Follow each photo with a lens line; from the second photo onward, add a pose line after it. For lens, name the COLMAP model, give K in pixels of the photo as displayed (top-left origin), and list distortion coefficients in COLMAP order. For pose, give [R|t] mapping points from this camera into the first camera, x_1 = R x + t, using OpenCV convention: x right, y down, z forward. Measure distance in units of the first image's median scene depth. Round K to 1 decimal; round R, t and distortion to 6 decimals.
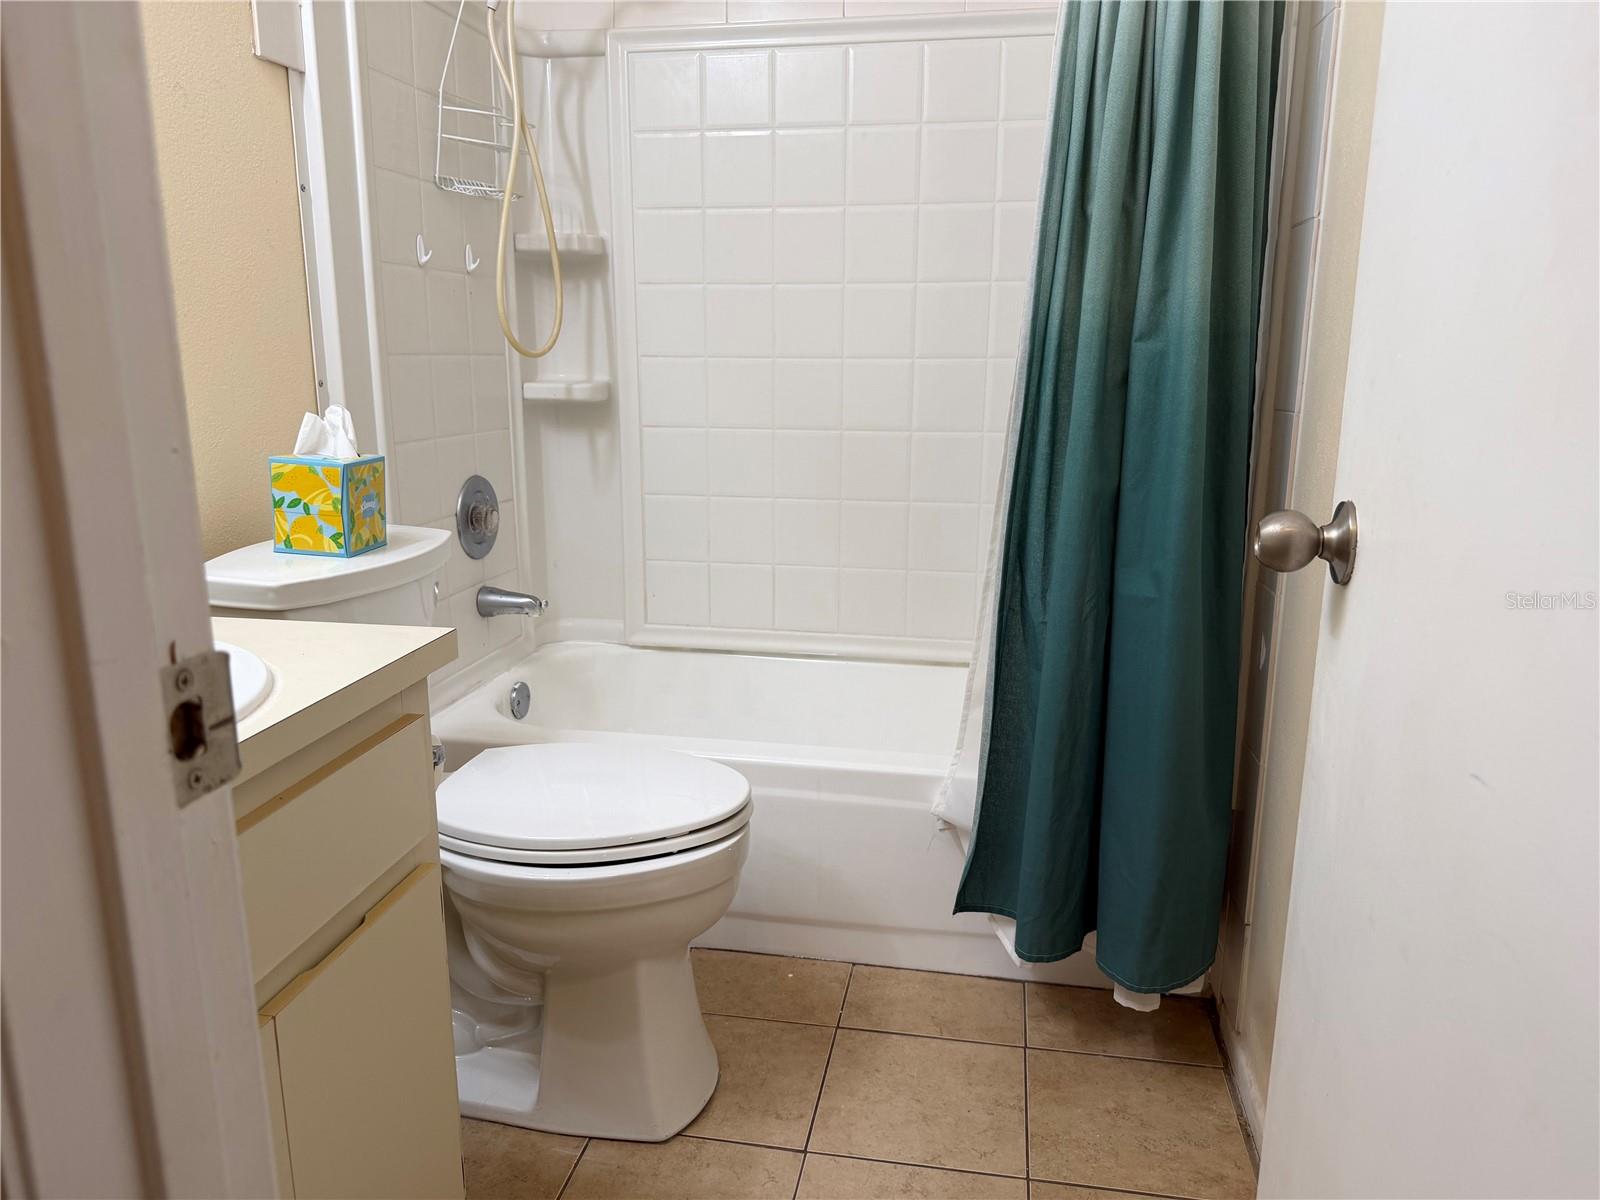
lens RADIAL K [[1112.2, 0, 800.0], [0, 1112.2, 600.0], [0, 0, 1]] dist [0.095991, -0.200319]
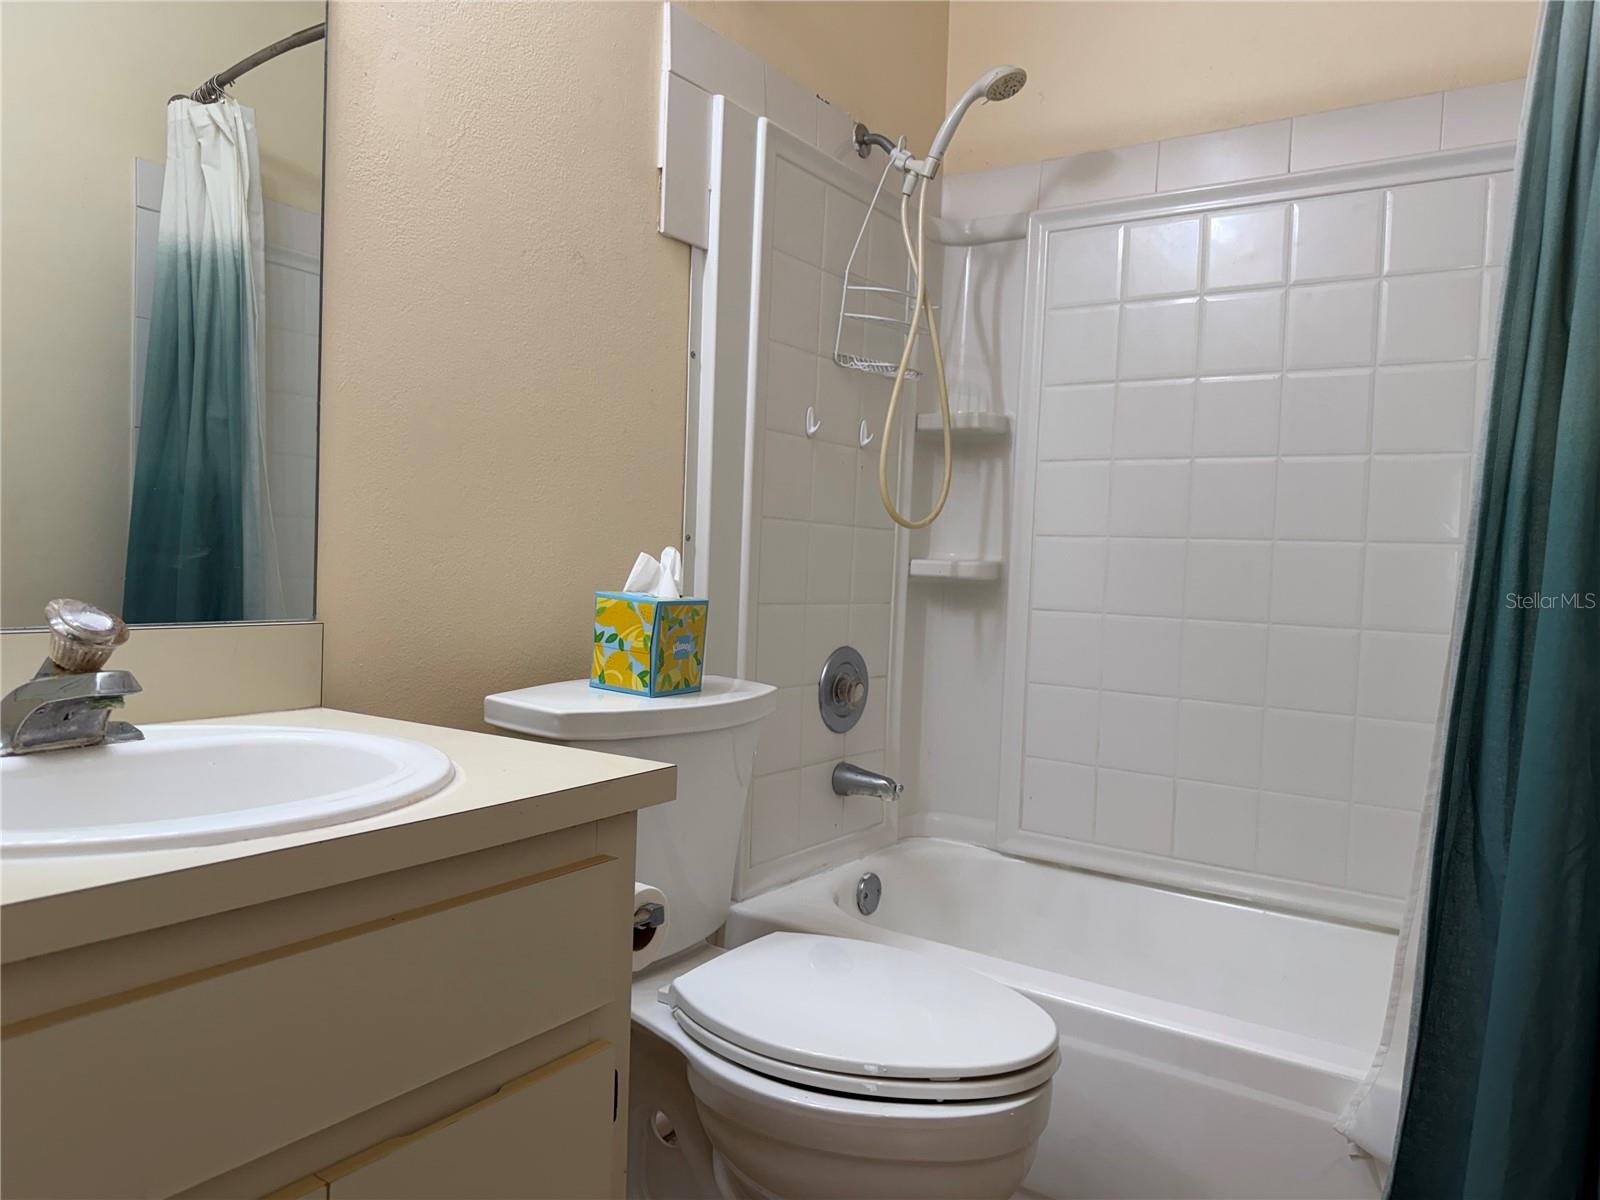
lens RADIAL K [[1128.9, 0, 807.1], [0, 1128.9, 597.7], [0, 0, 1]] dist [0.094750, -0.096407]
pose [[0.915832, 0.044561, -0.399081, 0.089905], [-0.121618, 0.977927, -0.169903, 0.023457], [0.382701, 0.204138, 0.901037, 0.127151]]
